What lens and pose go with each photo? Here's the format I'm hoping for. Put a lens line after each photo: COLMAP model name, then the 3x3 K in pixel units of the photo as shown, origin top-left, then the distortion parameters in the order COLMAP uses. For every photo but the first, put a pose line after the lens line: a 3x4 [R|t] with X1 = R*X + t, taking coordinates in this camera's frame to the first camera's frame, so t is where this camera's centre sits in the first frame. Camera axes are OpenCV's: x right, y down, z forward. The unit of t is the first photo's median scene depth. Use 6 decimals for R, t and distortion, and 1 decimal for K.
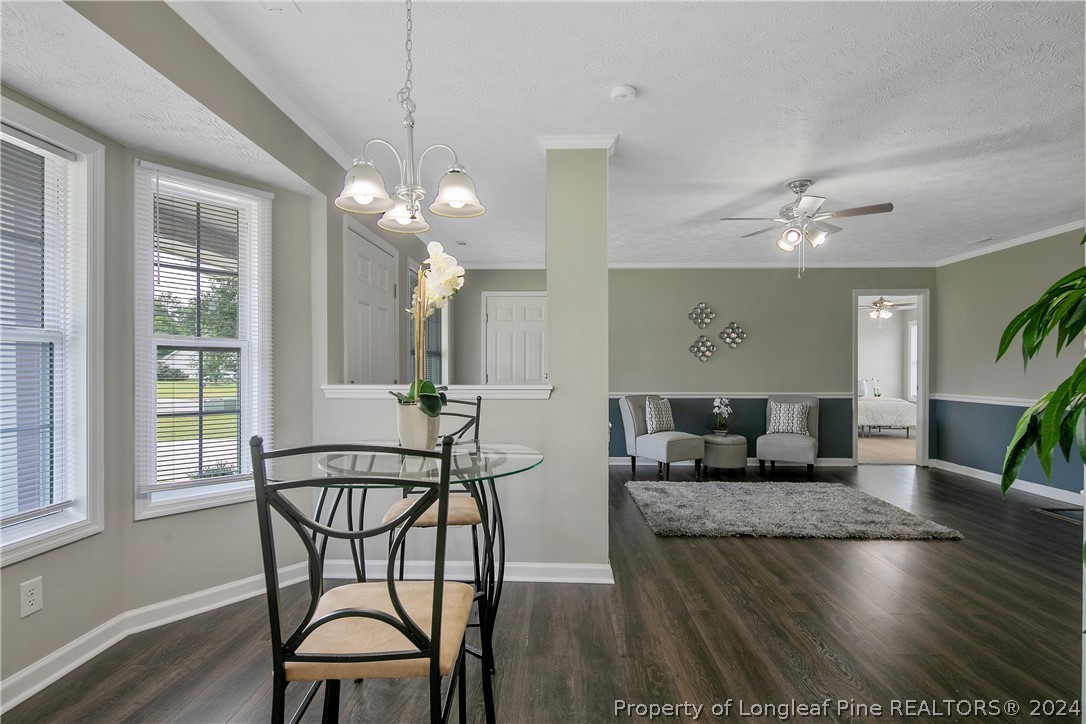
lens RADIAL K [[527.7, 0, 548.6], [0, 527.7, 370.3], [0, 0, 1]] dist [0.000780, -0.001221]
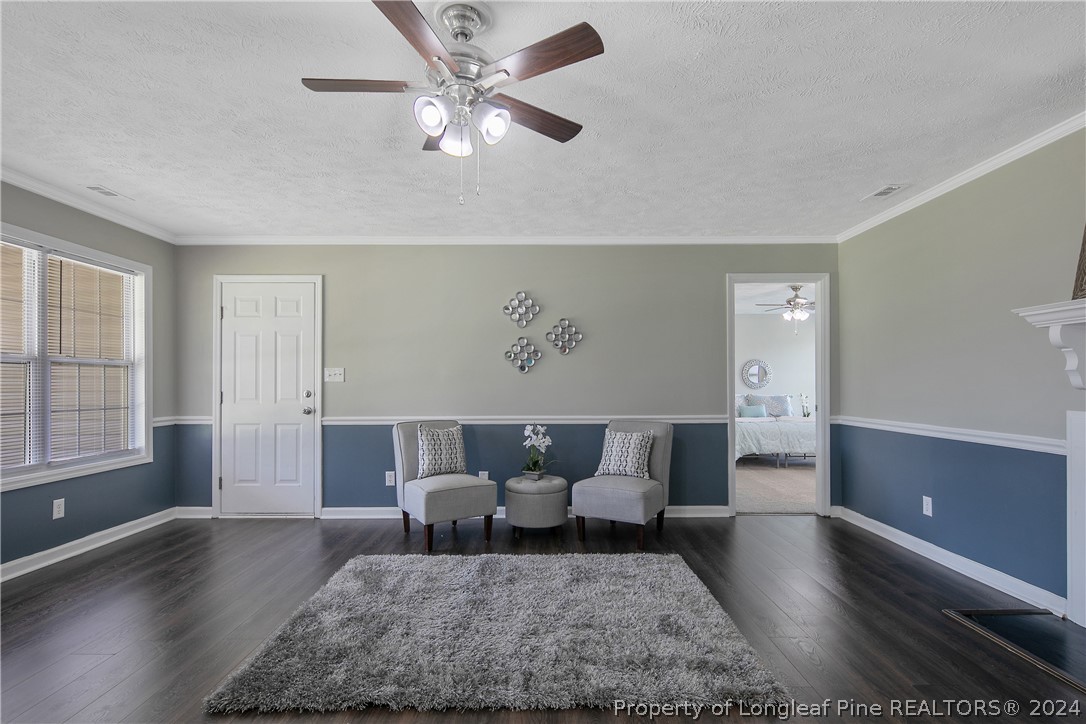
lens RADIAL K [[527.7, 0, 551.3], [0, 527.7, 377.4], [0, 0, 1]] dist [0.000780, -0.001221]
pose [[0.999461, -0.001679, 0.032794, 0.326480], [0.002119, 0.999908, -0.013371, -0.000806], [-0.032768, 0.013434, 0.999373, 0.294766]]
